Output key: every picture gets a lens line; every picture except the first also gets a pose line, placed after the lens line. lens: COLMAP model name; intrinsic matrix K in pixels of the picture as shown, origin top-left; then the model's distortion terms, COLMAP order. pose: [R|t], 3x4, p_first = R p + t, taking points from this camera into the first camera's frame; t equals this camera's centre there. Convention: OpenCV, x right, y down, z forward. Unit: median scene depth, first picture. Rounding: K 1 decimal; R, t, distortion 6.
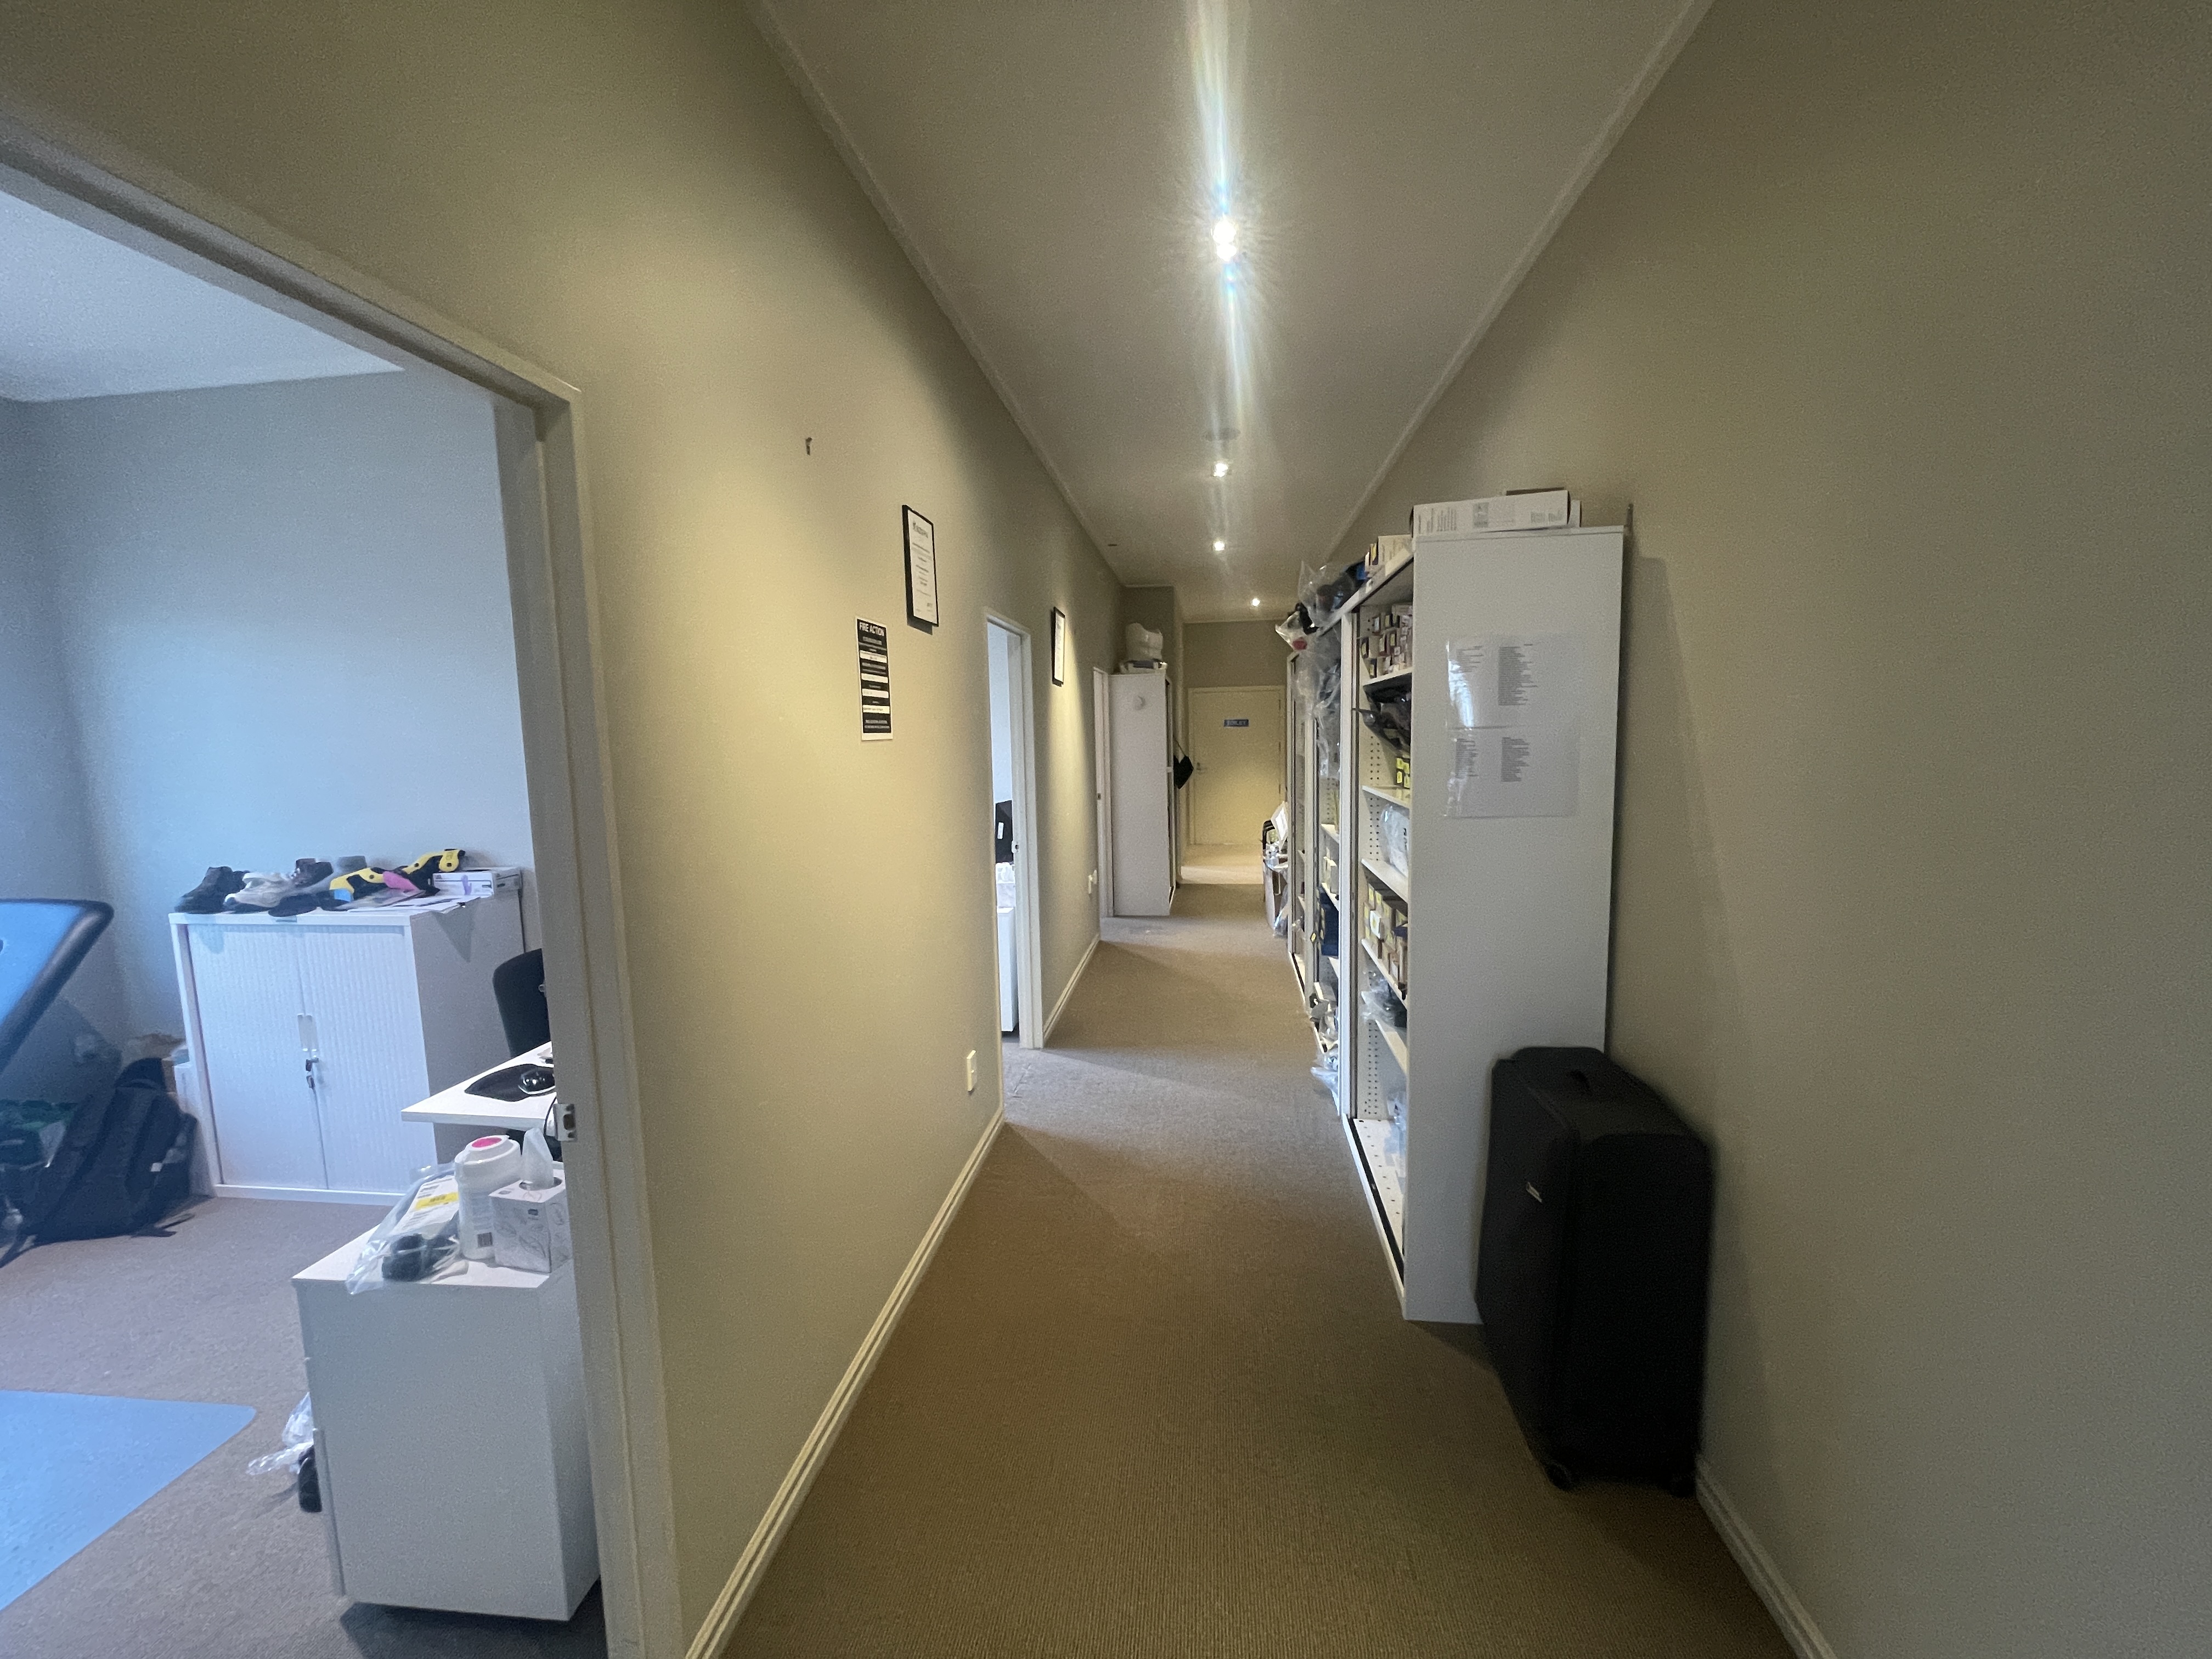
lens RADIAL K [[895.6, 0, 1112.3], [0, 895.6, 821.5], [0, 0, 1]] dist [0.001476, -0.002918]
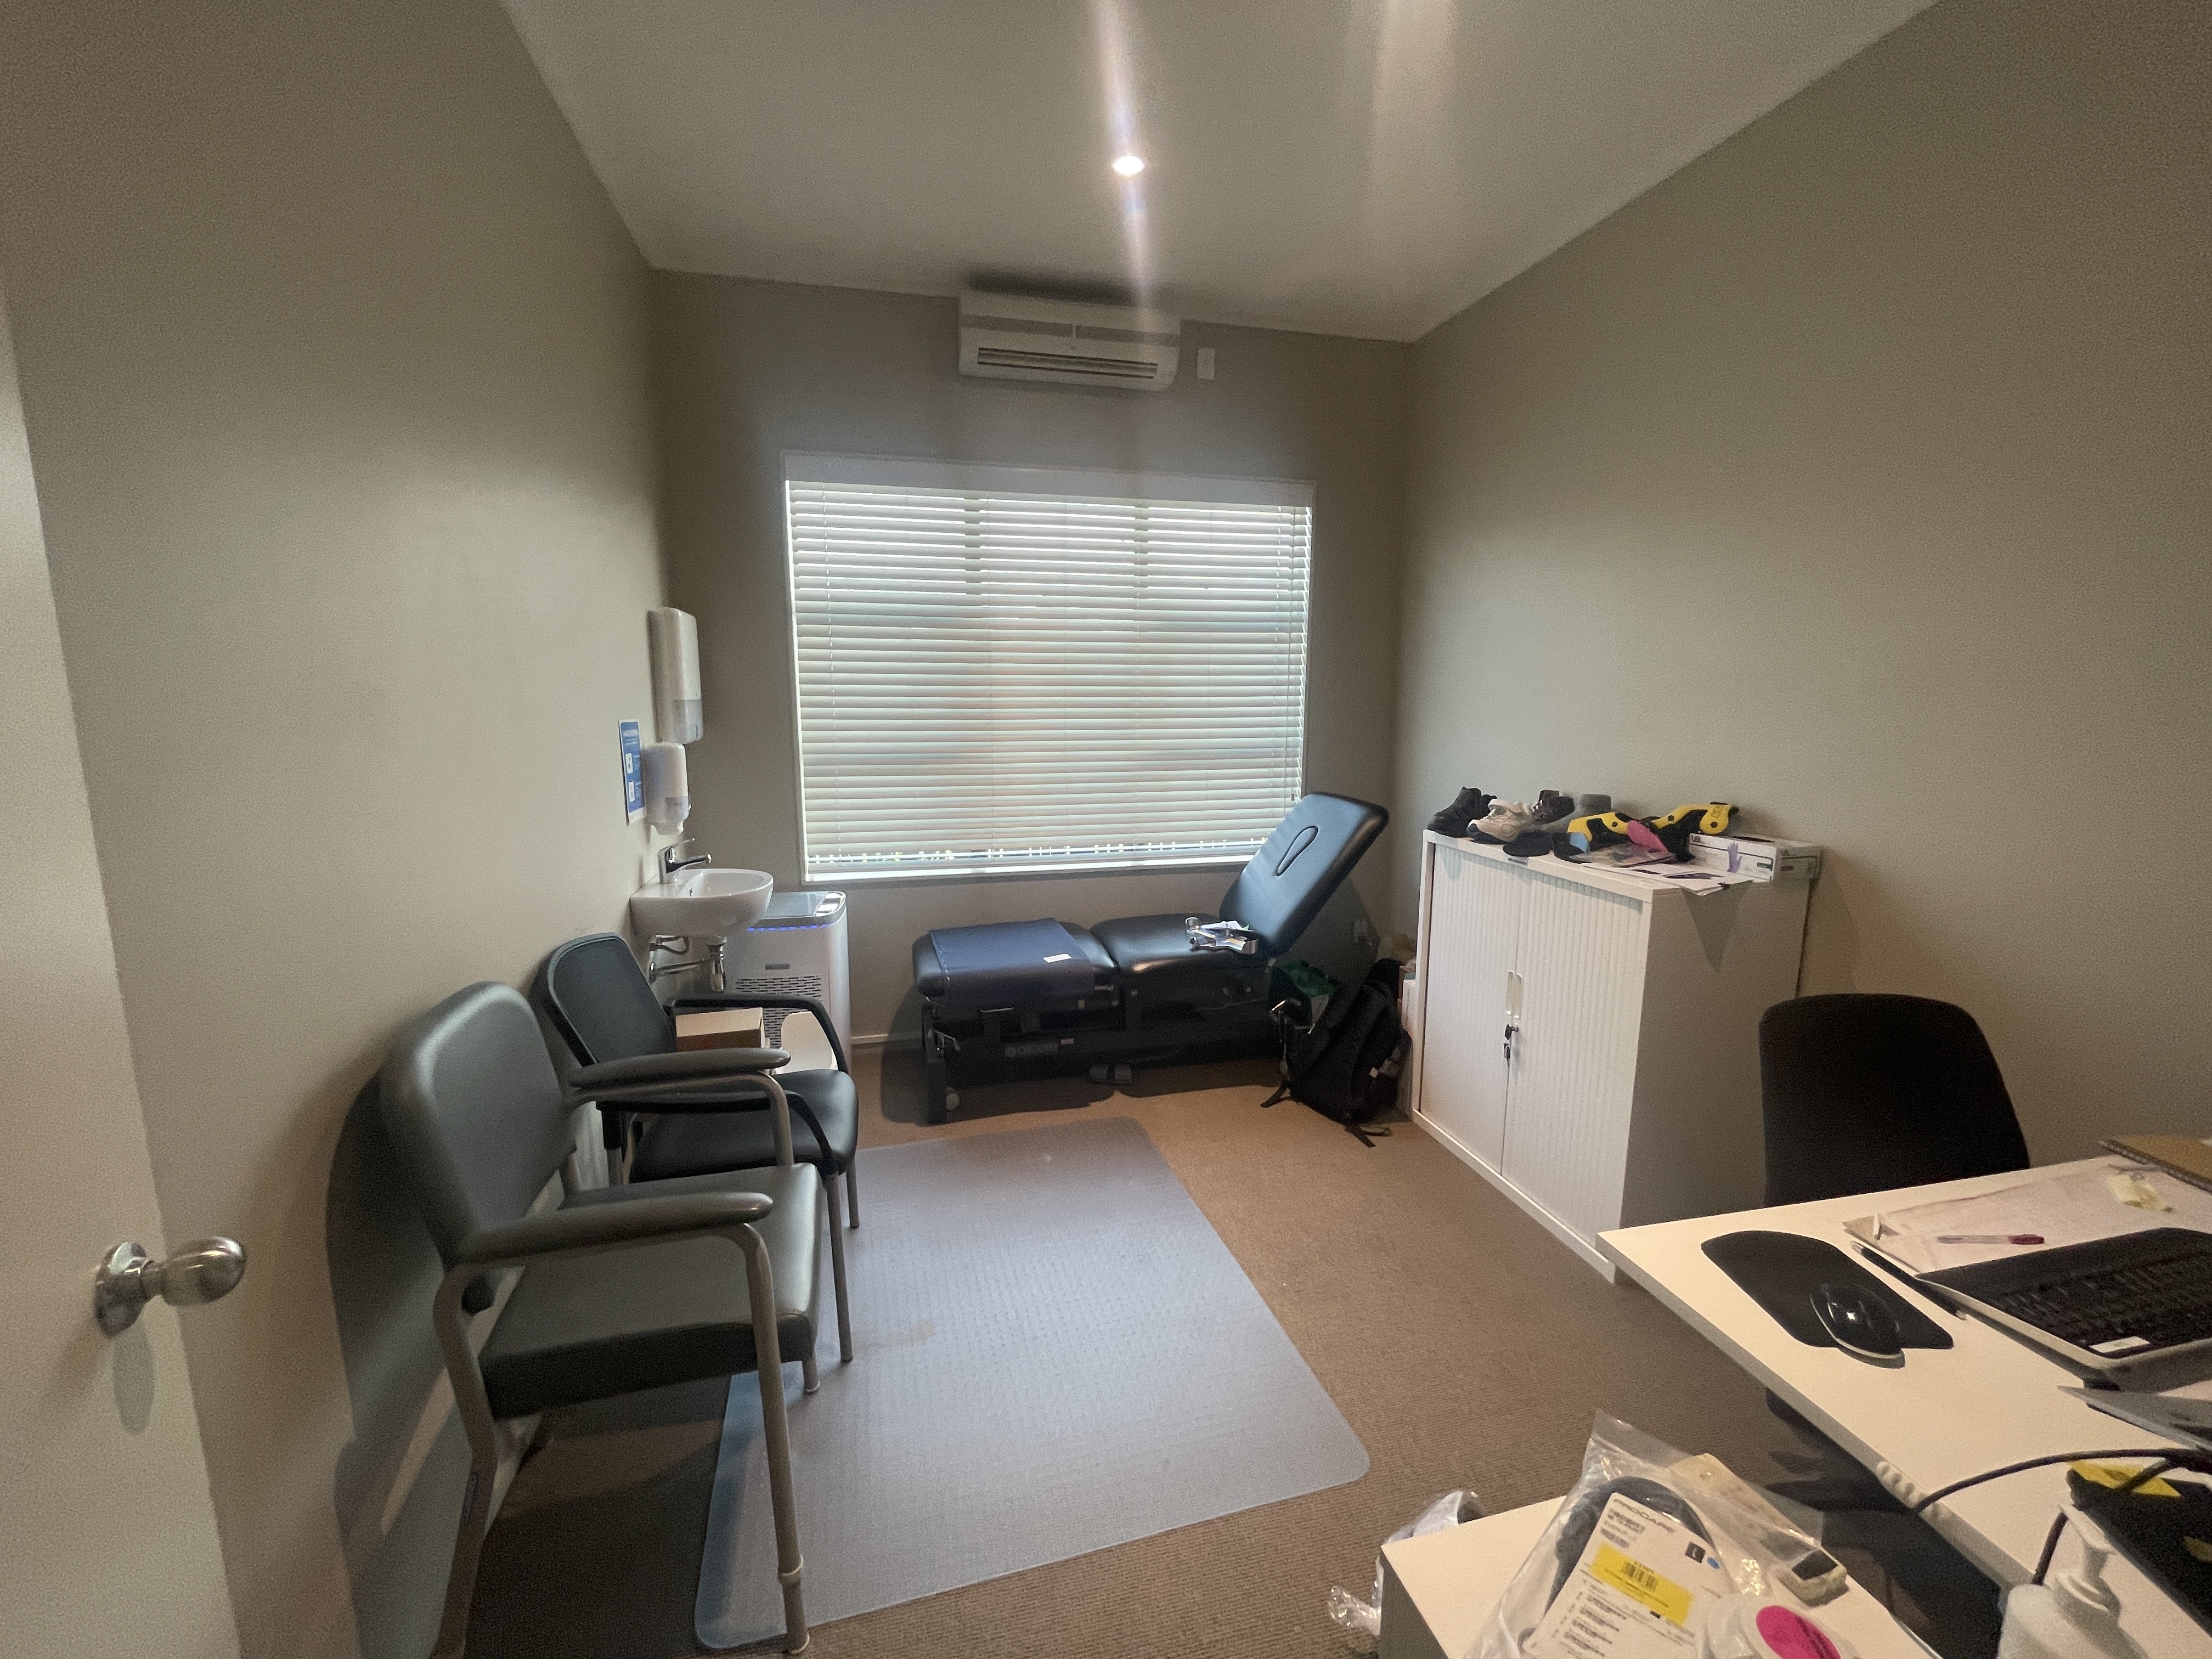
lens RADIAL K [[895.6, 0, 1084.5], [0, 895.6, 834.3], [0, 0, 1]] dist [0.001476, -0.002918]
pose [[0.338593, 0.171022, -0.925260, -0.267739], [-0.103468, 0.984147, 0.144043, 0.005451], [0.935227, 0.046963, 0.350921, 0.302488]]
